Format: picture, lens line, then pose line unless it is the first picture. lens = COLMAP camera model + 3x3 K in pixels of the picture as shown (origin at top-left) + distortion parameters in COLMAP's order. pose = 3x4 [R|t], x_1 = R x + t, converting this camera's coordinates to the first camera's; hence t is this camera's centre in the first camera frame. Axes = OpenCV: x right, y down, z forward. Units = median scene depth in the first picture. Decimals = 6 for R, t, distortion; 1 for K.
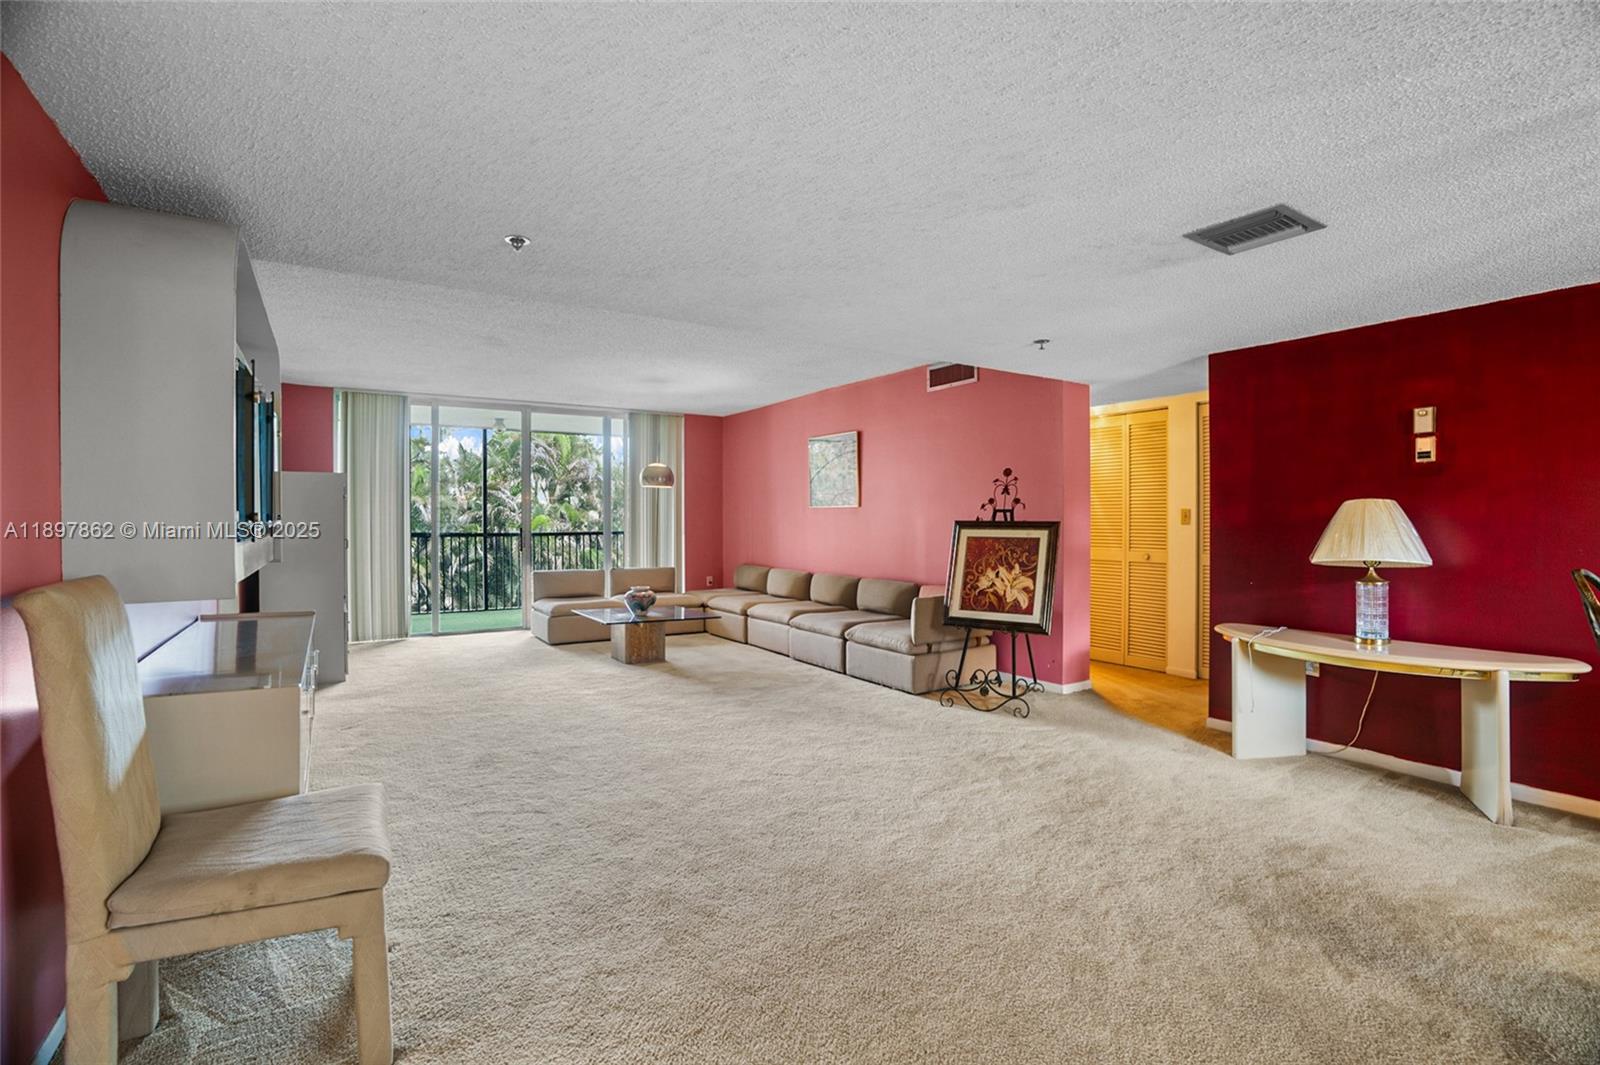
lens RADIAL K [[737.8, 0, 800.0], [0, 737.8, 532.5], [0, 0, 1]] dist [-0.071946, 0.028260]
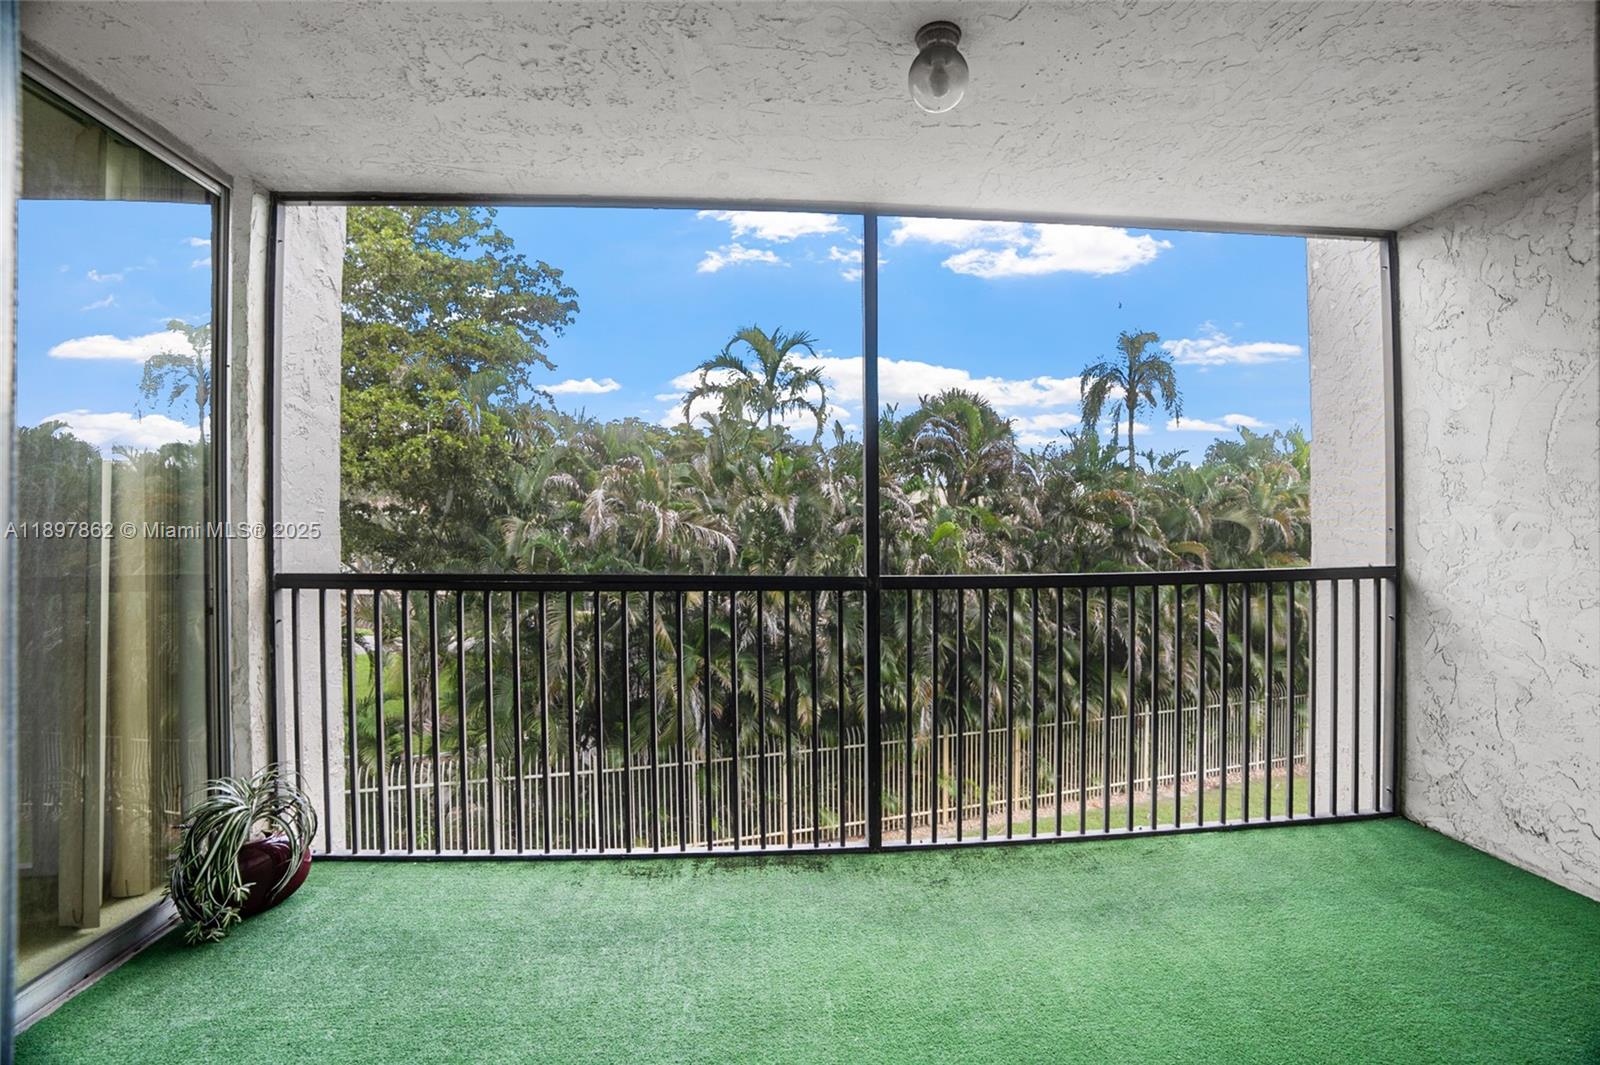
lens RADIAL K [[737.8, 0, 800.0], [0, 737.8, 532.5], [0, 0, 1]] dist [-0.071946, 0.028260]
pose [[0.874656, -0.005956, -0.484708, -0.501661], [-0.001023, 0.999900, -0.014132, -0.011270], [0.484744, 0.012856, 0.874562, 1.202828]]
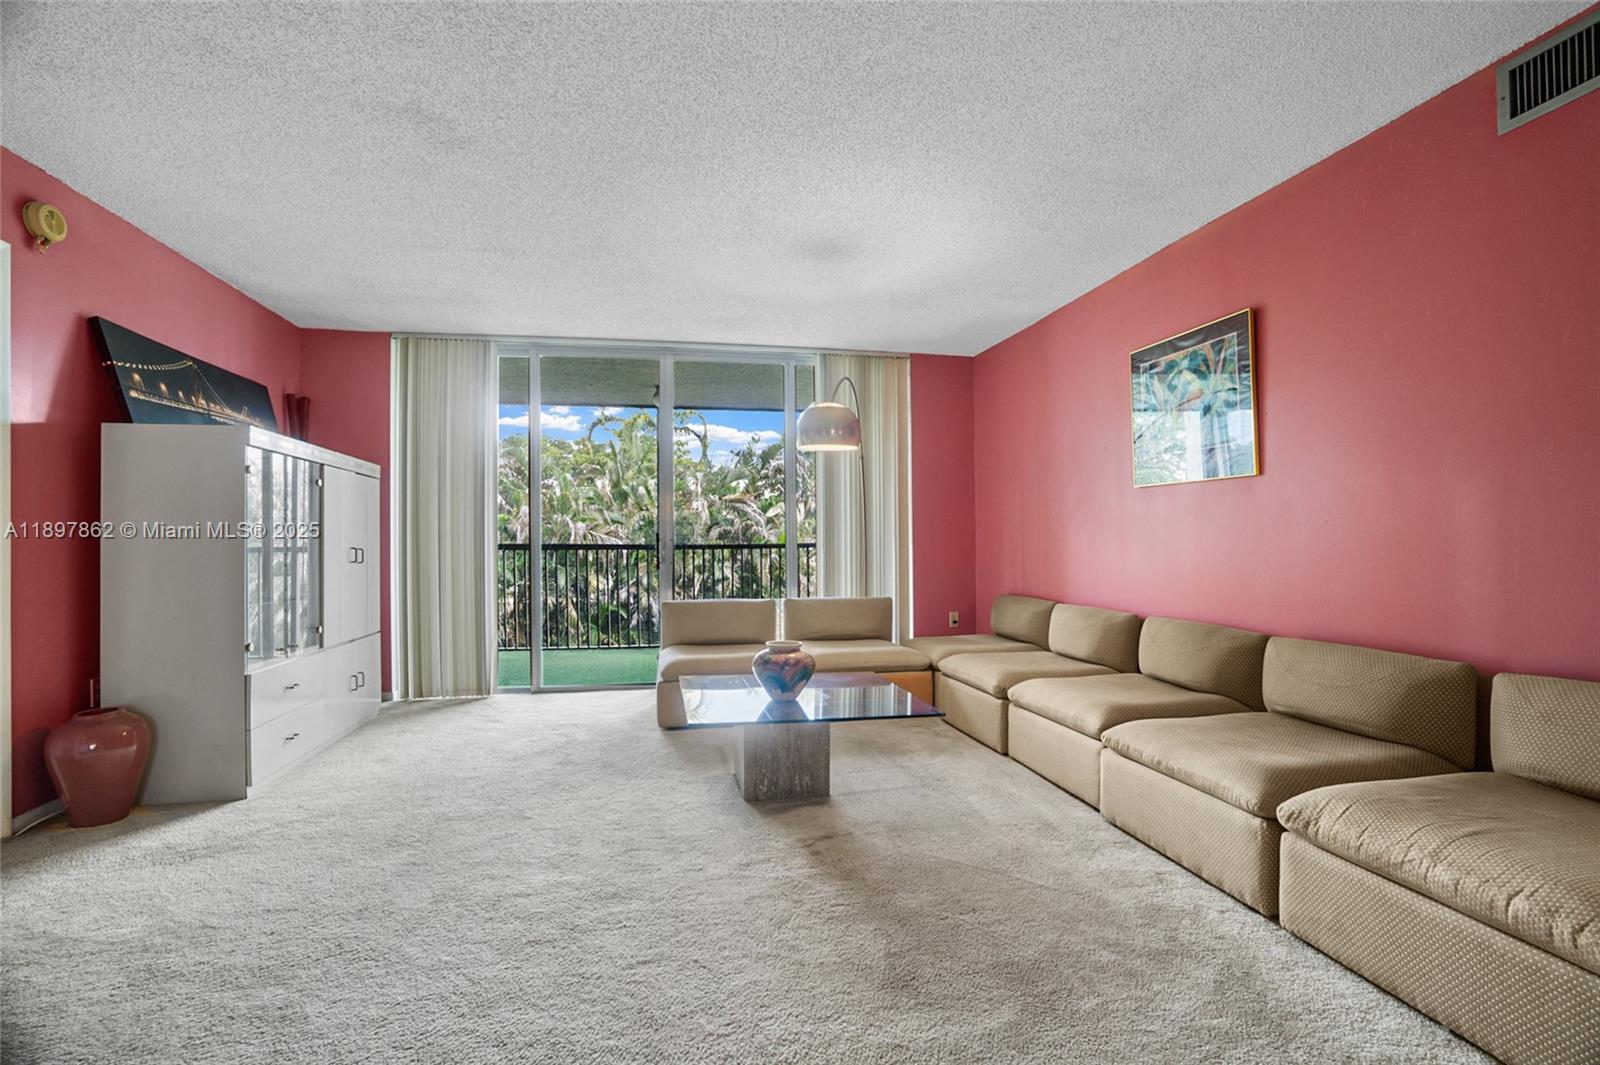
lens RADIAL K [[737.8, 0, 800.0], [0, 737.8, 532.5], [0, 0, 1]] dist [-0.071946, 0.028260]
pose [[0.930170, -0.011345, -0.366953, -0.022022], [0.001792, 0.999651, -0.026364, 0.012946], [0.367124, 0.023865, 0.929866, 0.556742]]
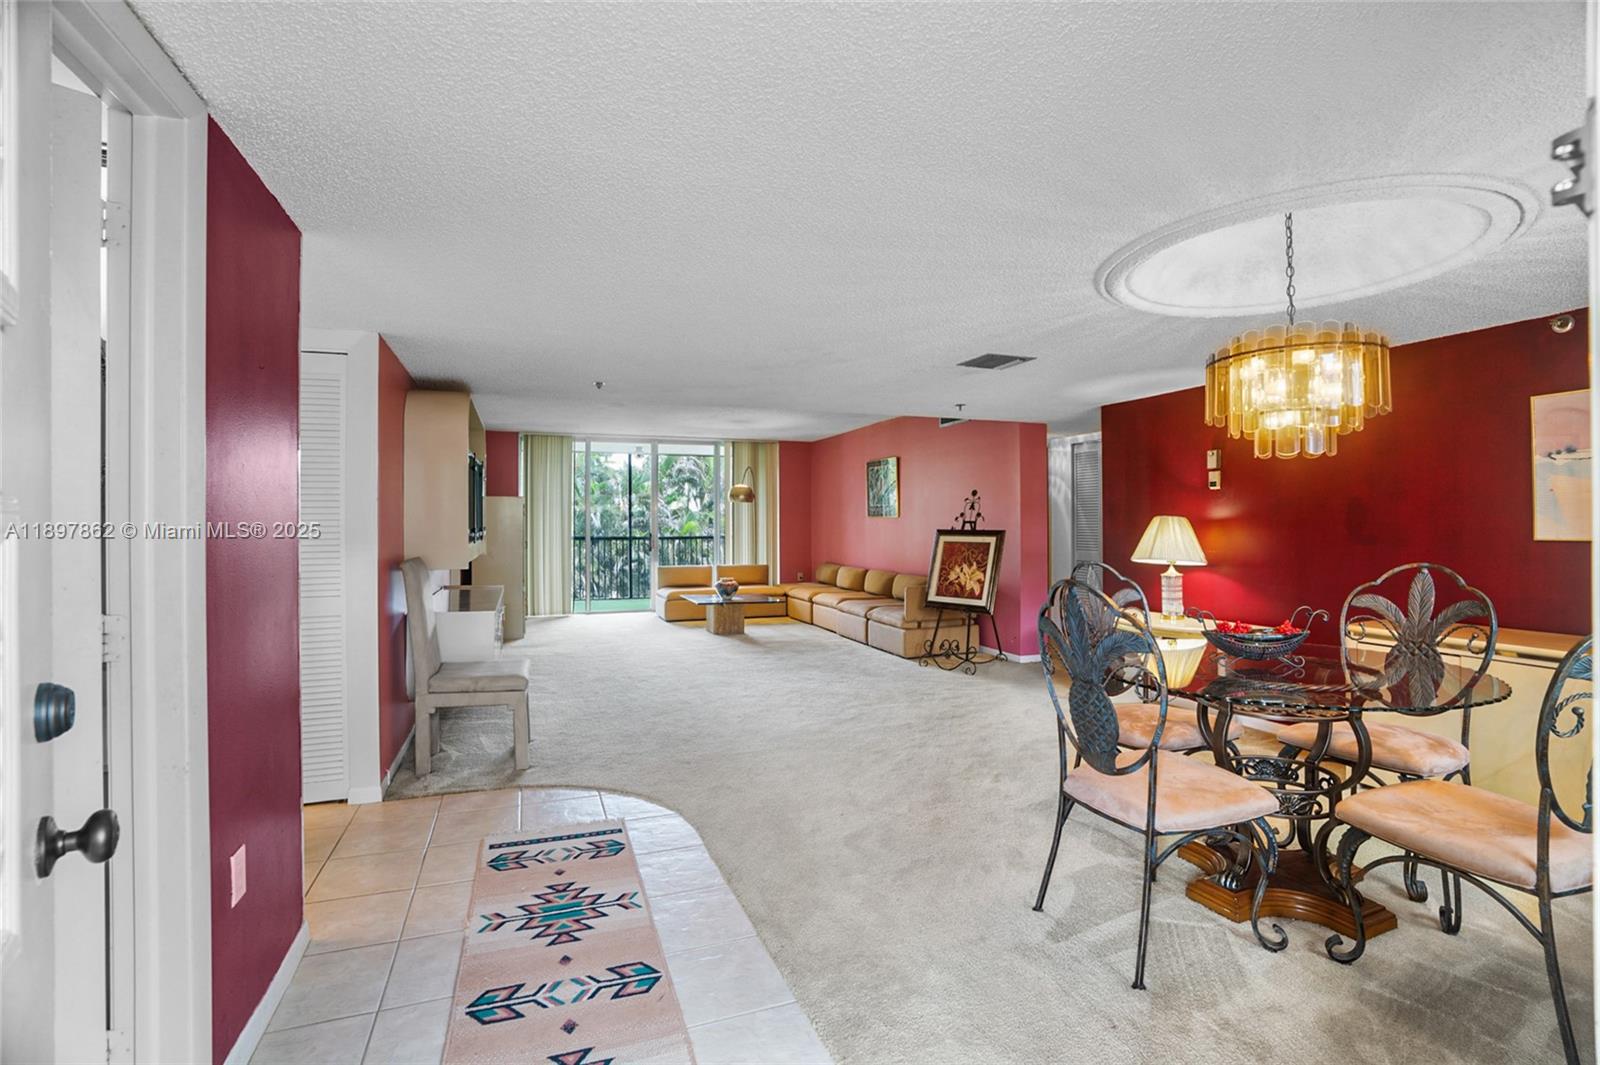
lens RADIAL K [[737.8, 0, 800.0], [0, 737.8, 532.5], [0, 0, 1]] dist [-0.071946, 0.028260]
pose [[0.976808, 0.001313, -0.214113, 0.209941], [-0.002173, 0.999990, -0.003781, -0.004147], [0.214106, 0.004158, 0.976802, -0.296980]]
